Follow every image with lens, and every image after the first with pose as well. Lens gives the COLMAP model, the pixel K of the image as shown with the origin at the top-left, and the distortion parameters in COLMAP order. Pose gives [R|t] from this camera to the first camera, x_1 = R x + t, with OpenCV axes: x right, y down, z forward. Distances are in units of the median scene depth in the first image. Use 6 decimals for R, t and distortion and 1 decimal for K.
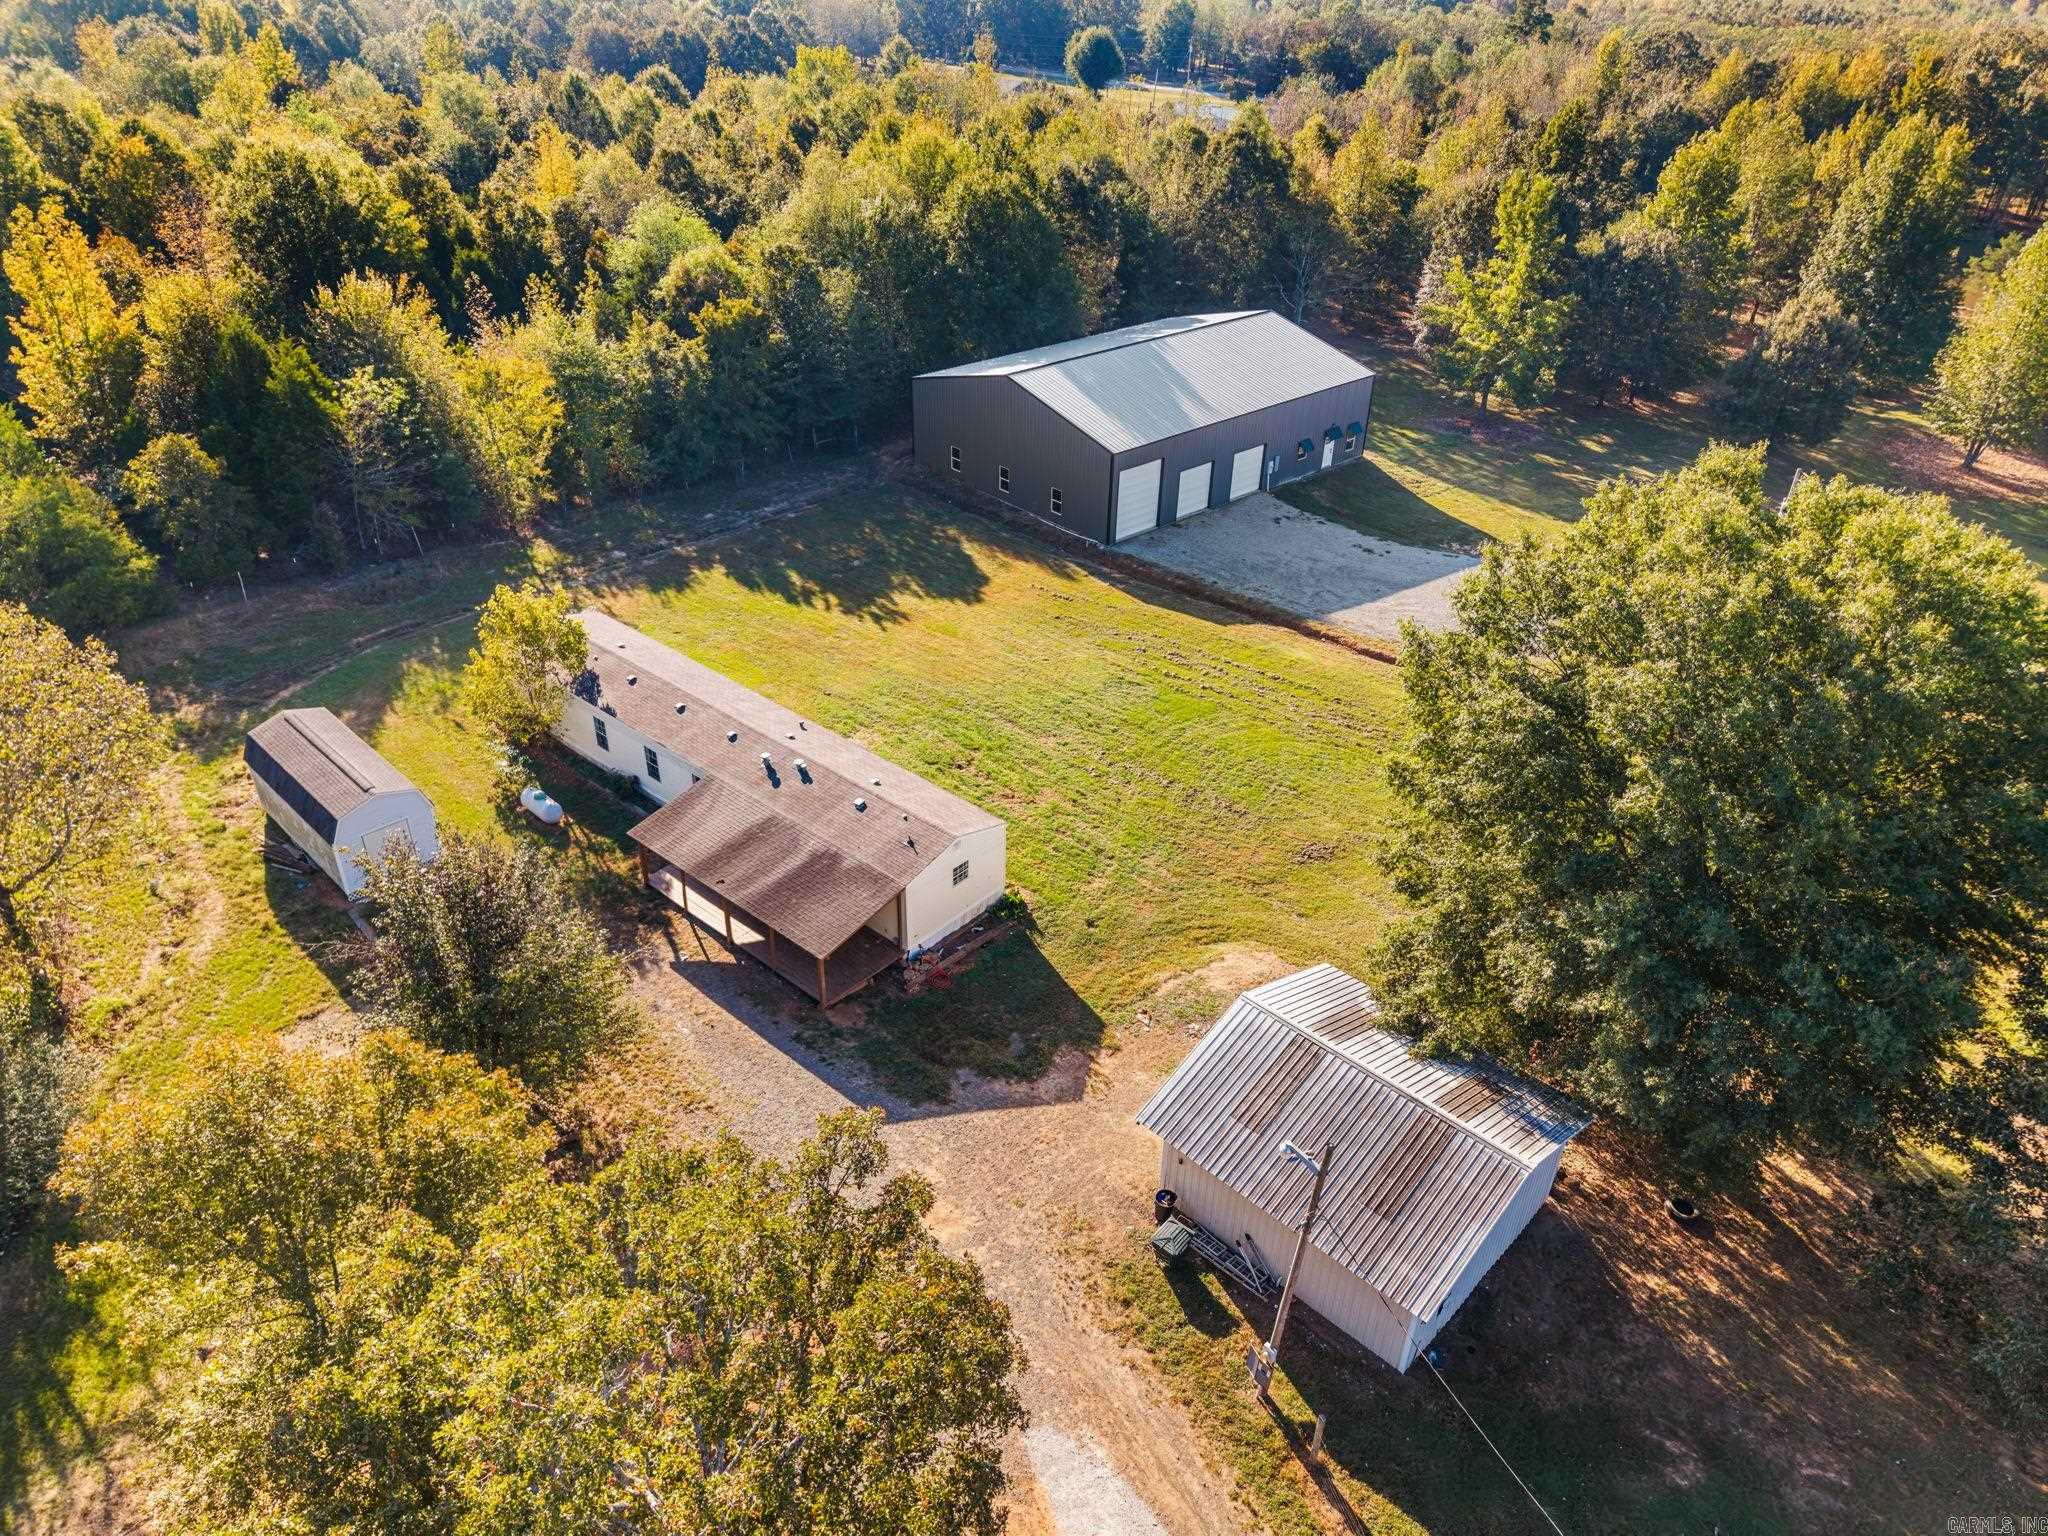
lens RADIAL K [[1385.9, 0, 1024.0], [0, 1385.9, 768.0], [0, 0, 1]] dist [-0.004593, 0.001089]
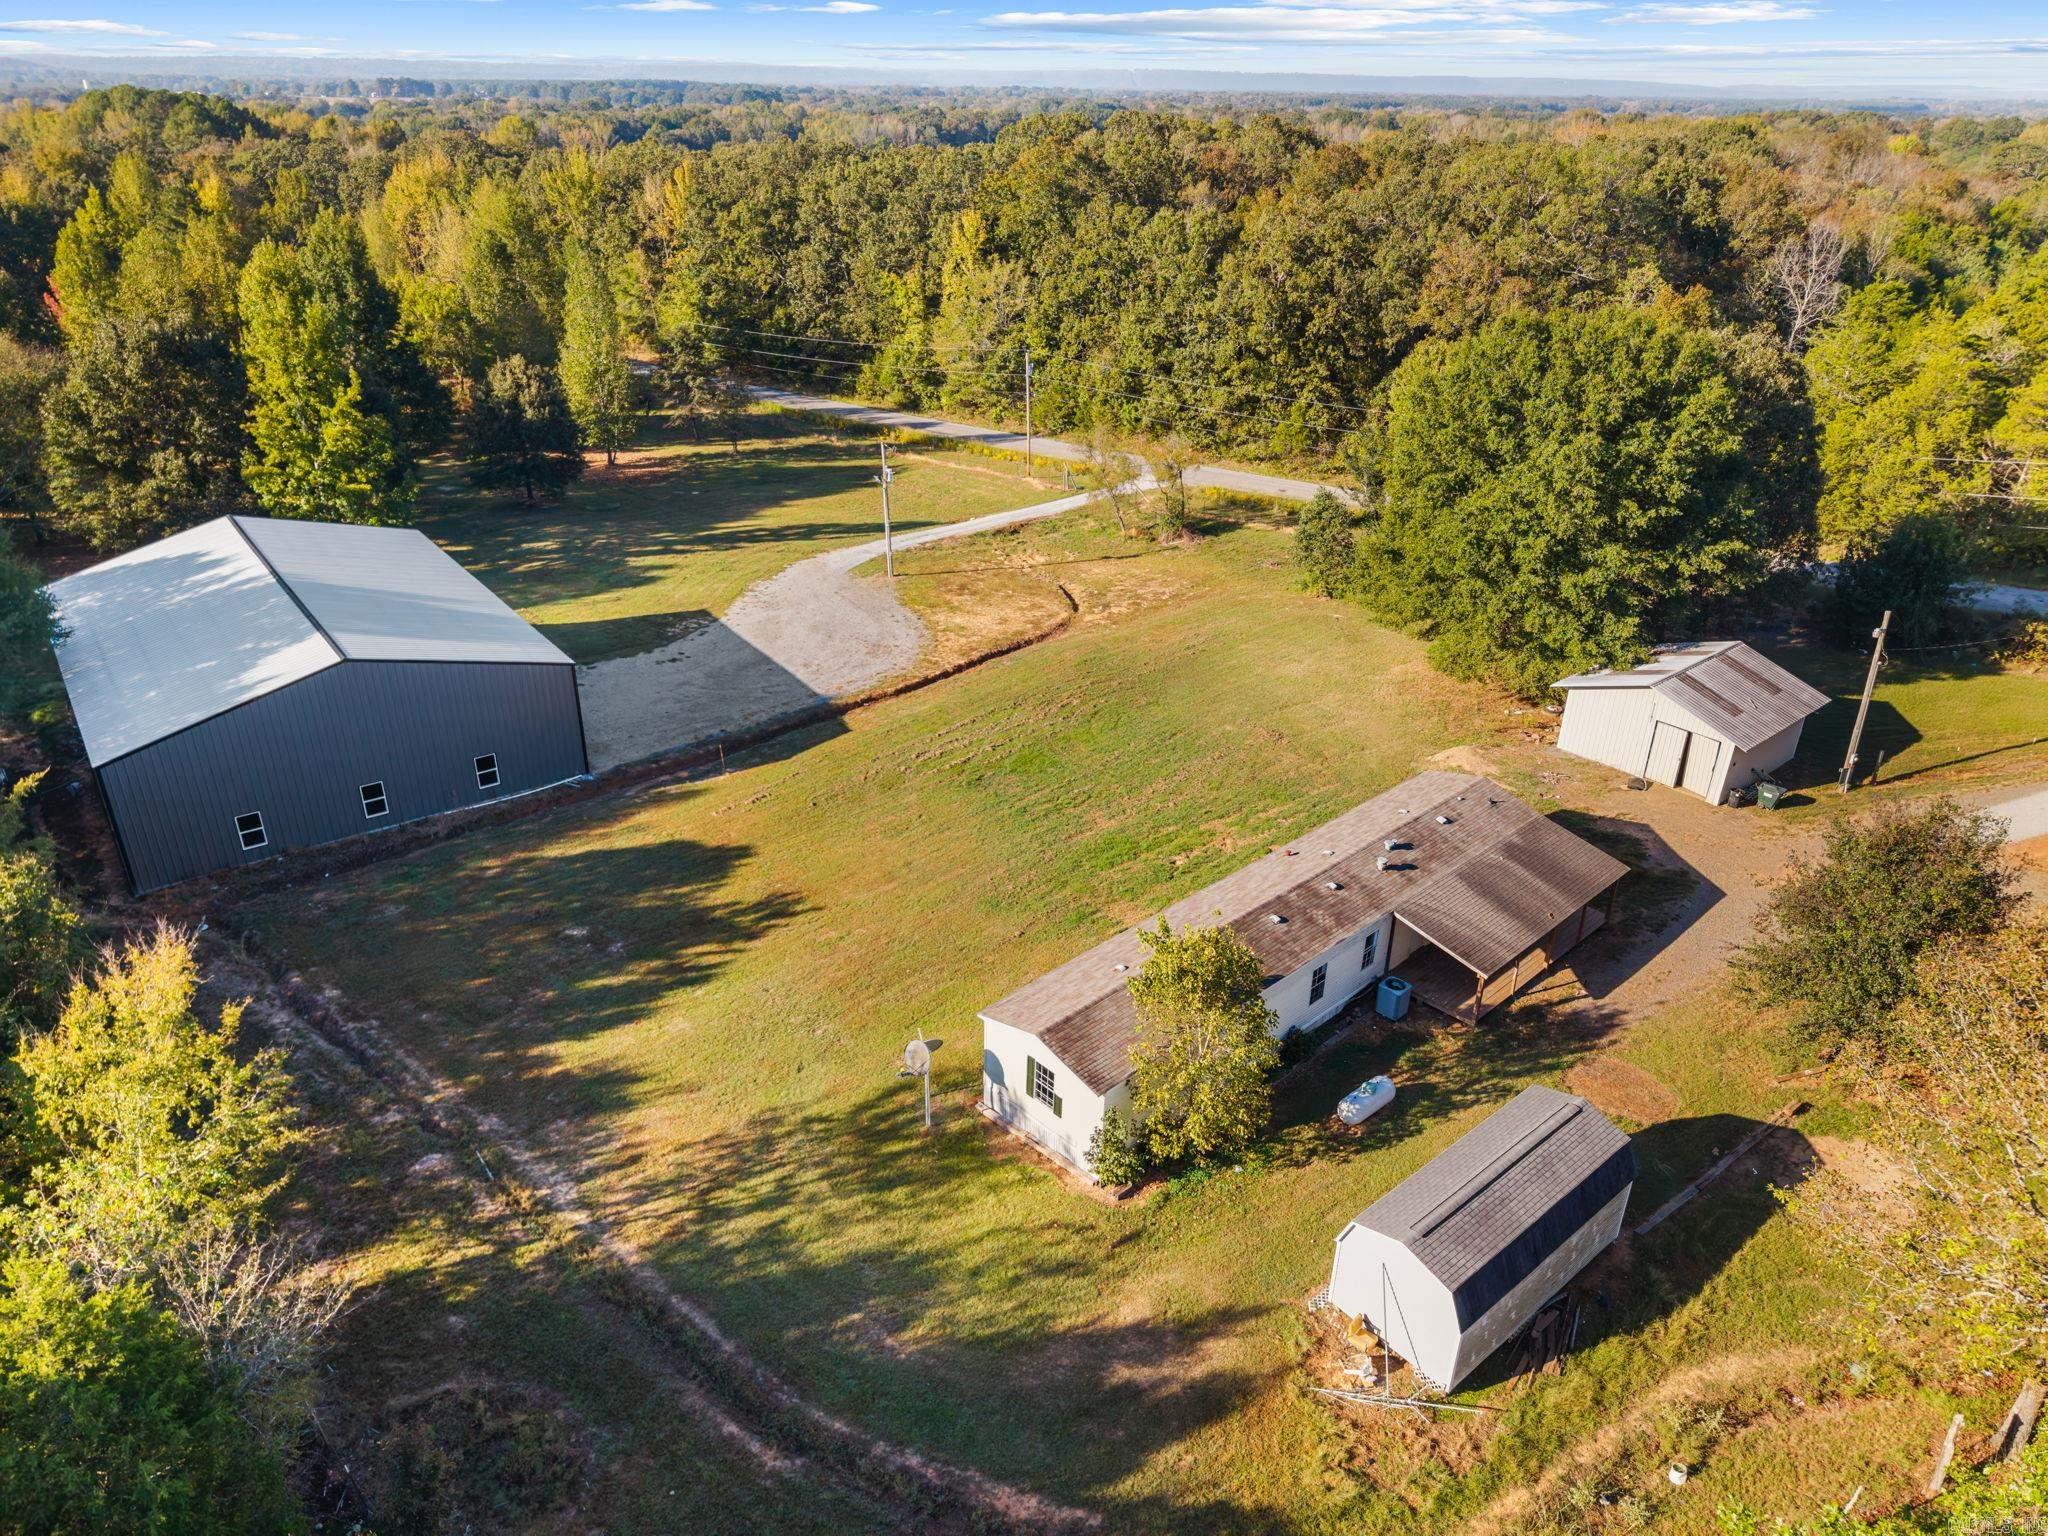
lens RADIAL K [[1385.9, 0, 1024.0], [0, 1385.9, 768.0], [0, 0, 1]] dist [-0.004593, 0.001089]
pose [[0.086821, -0.454716, 0.886395, -1.065606], [0.511370, 0.783933, 0.352066, -0.541888], [-0.854964, 0.422709, 0.300589, 0.932427]]
